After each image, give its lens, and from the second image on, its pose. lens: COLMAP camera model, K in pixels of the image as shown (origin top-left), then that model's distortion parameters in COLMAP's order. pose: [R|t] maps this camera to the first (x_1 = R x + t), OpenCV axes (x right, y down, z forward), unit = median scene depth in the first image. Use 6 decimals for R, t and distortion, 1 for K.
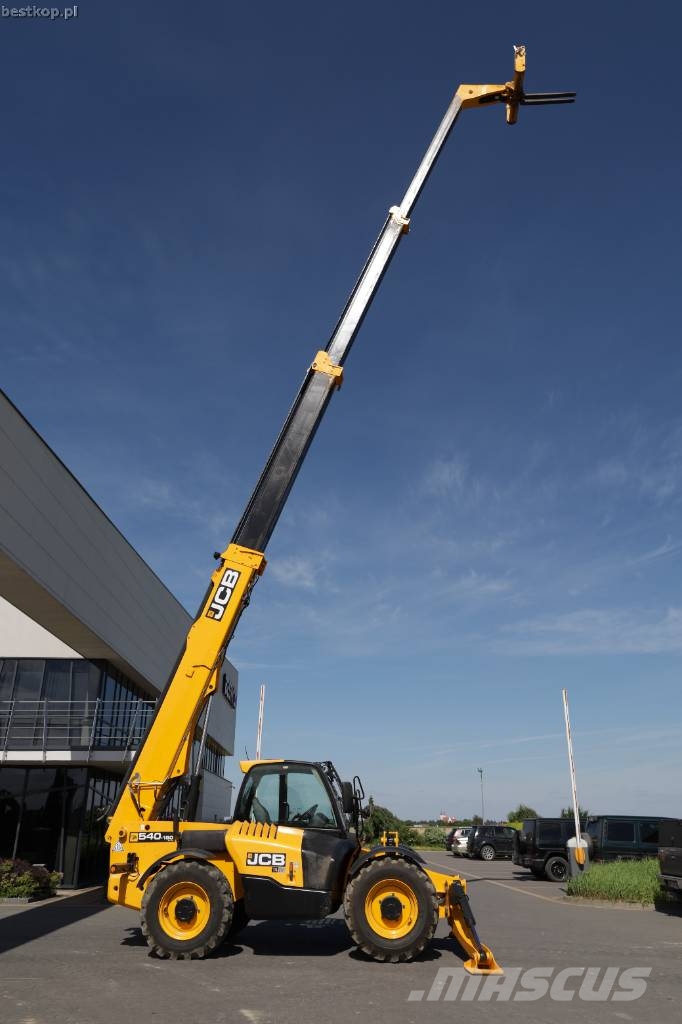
lens RADIAL K [[756.4, 0, 342.2], [0, 756.4, 504.9], [0, 0, 1]] dist [-0.000445, 0.004569]
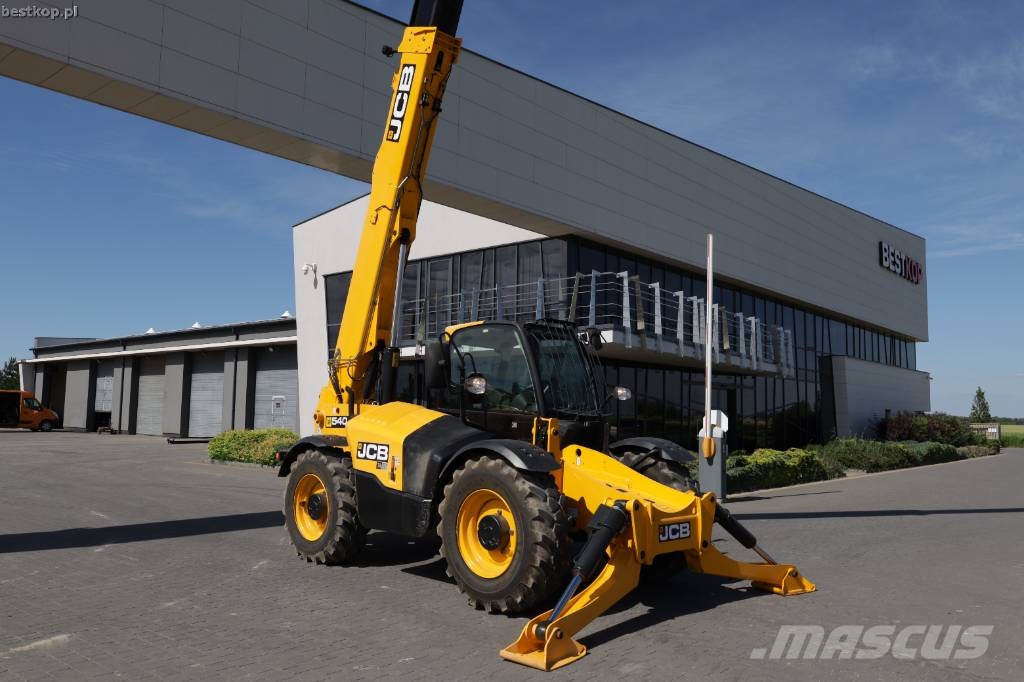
lens RADIAL K [[805.9, 0, 510.4], [0, 805.9, 339.8], [0, 0, 1]] dist [0.004915, 0.003947]
pose [[0.732213, -0.056211, -0.678753, 0.446935], [0.252937, 0.947757, 0.194371, 0.224438], [0.632367, -0.314003, 0.708177, 0.509600]]
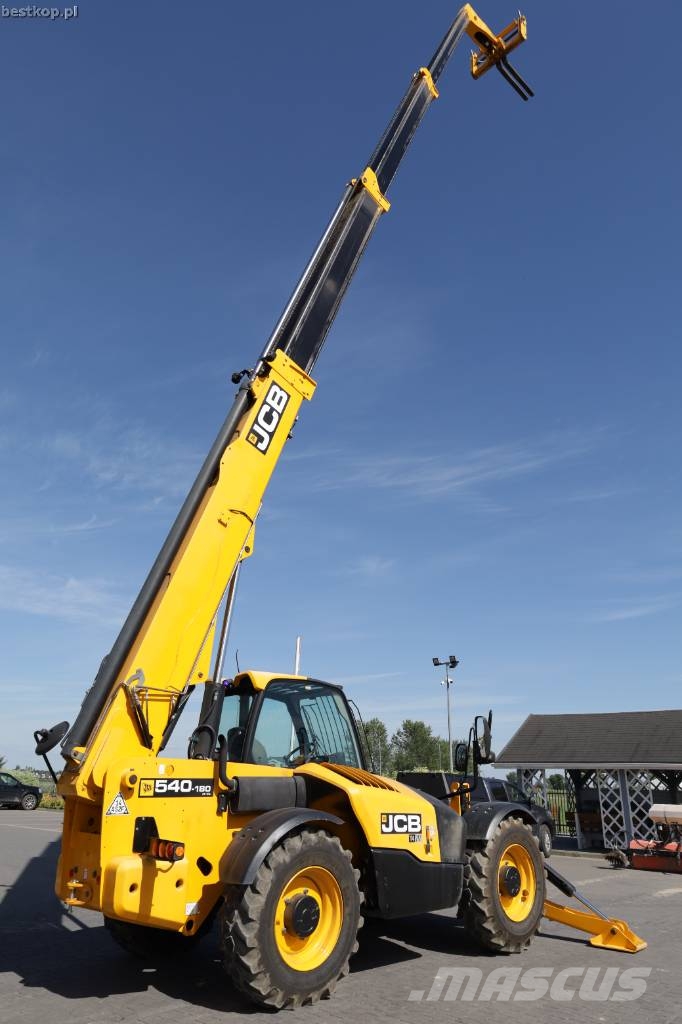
lens RADIAL K [[695.4, 0, 341.8], [0, 695.4, 512.6], [0, 0, 1]] dist [-0.014581, 0.021927]
pose [[0.677751, 0.275482, 0.681736, -0.540144], [-0.304842, 0.949001, -0.080420, 0.244065], [-0.669123, -0.153317, 0.727165, 0.562037]]
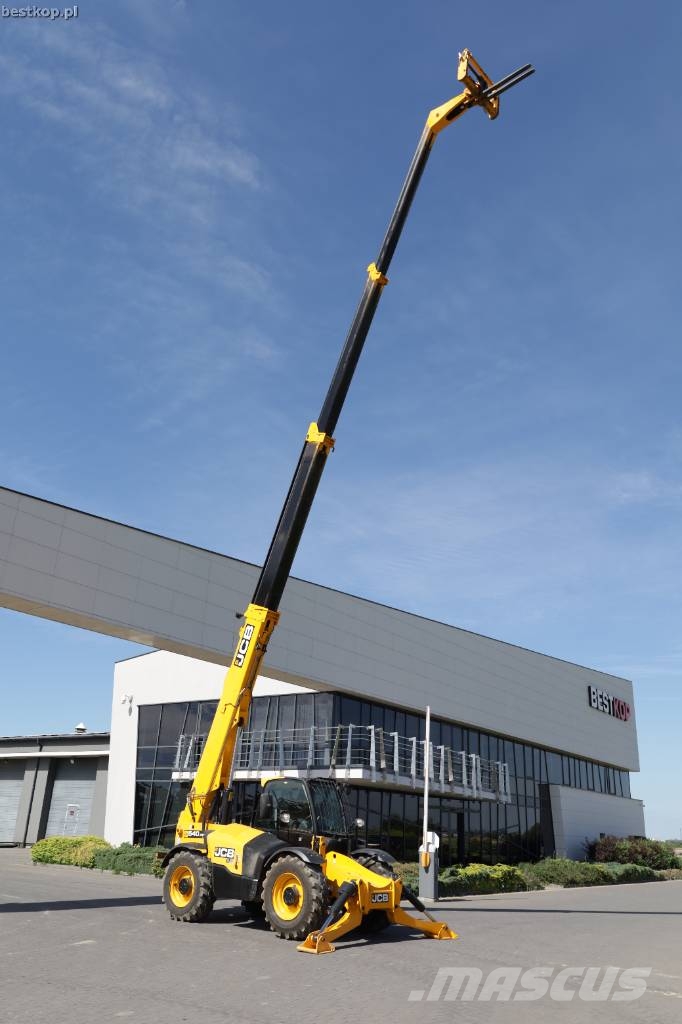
lens RADIAL K [[805.9, 0, 339.0], [0, 805.9, 510.7], [0, 0, 1]] dist [0.004915, 0.003947]
pose [[0.786694, -0.198557, -0.584540, 0.868725], [0.201933, 0.977542, -0.060284, 0.012076], [0.583383, -0.070613, 0.809122, 0.022539]]
